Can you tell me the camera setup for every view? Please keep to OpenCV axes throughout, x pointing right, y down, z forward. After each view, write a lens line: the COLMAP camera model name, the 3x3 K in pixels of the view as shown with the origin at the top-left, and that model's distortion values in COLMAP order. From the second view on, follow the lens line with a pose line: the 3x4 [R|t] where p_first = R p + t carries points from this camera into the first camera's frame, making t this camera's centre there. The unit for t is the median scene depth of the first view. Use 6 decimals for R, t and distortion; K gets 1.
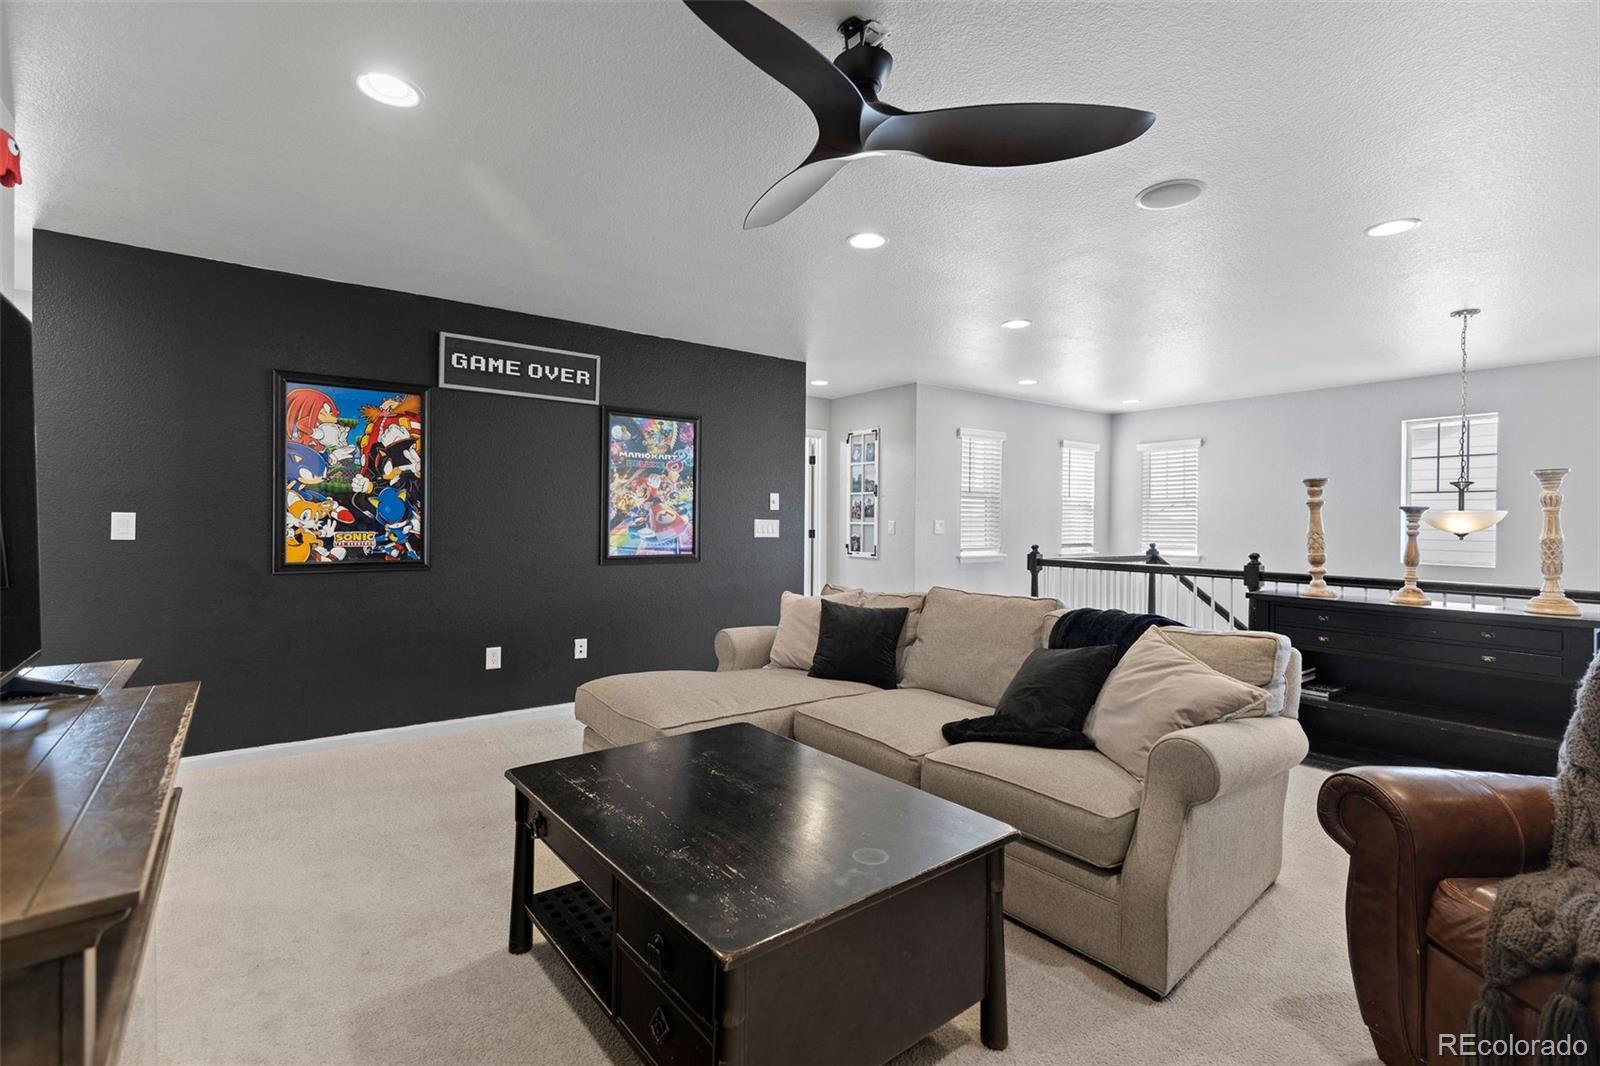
lens RADIAL K [[712.8, 0, 800.0], [0, 712.8, 533.0], [0, 0, 1]] dist [0.010159, 0.000174]
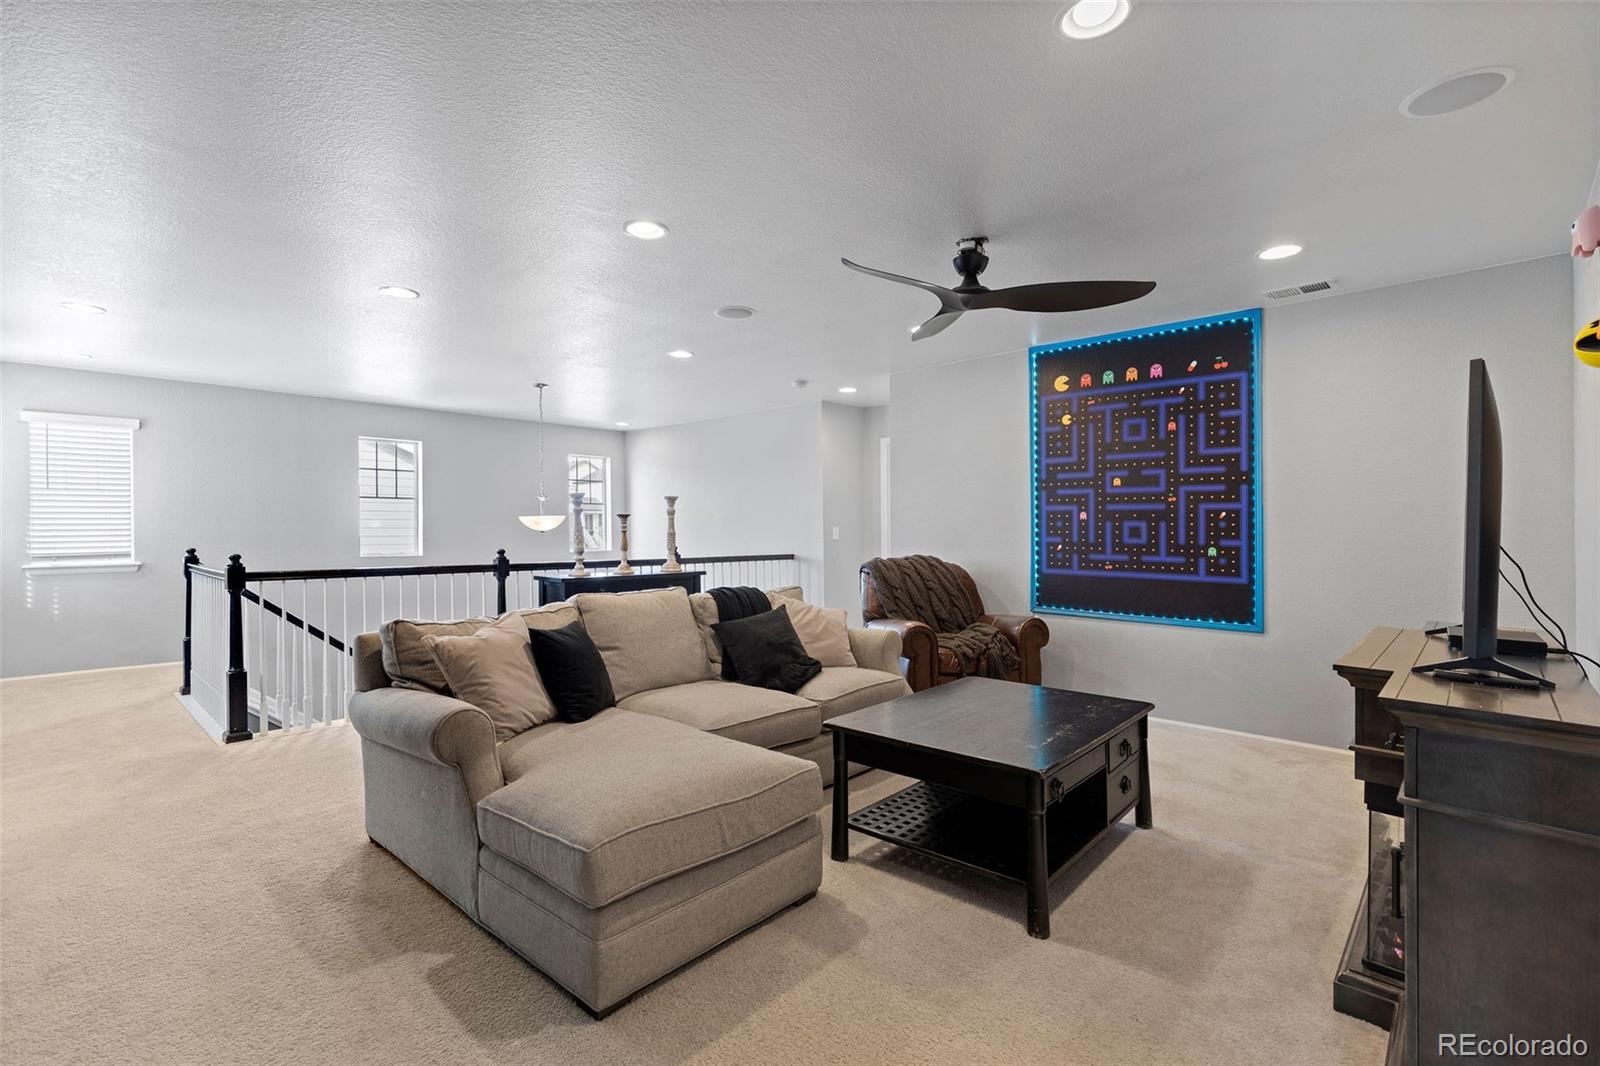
lens RADIAL K [[730.1, 0, 791.7], [0, 730.1, 511.3], [0, 0, 1]] dist [-0.023314, -0.000210]
pose [[-0.178307, 0.014963, 0.983861, -0.768510], [0.013422, 0.999828, -0.012773, -0.015537], [-0.983883, 0.010927, -0.178477, 0.864742]]
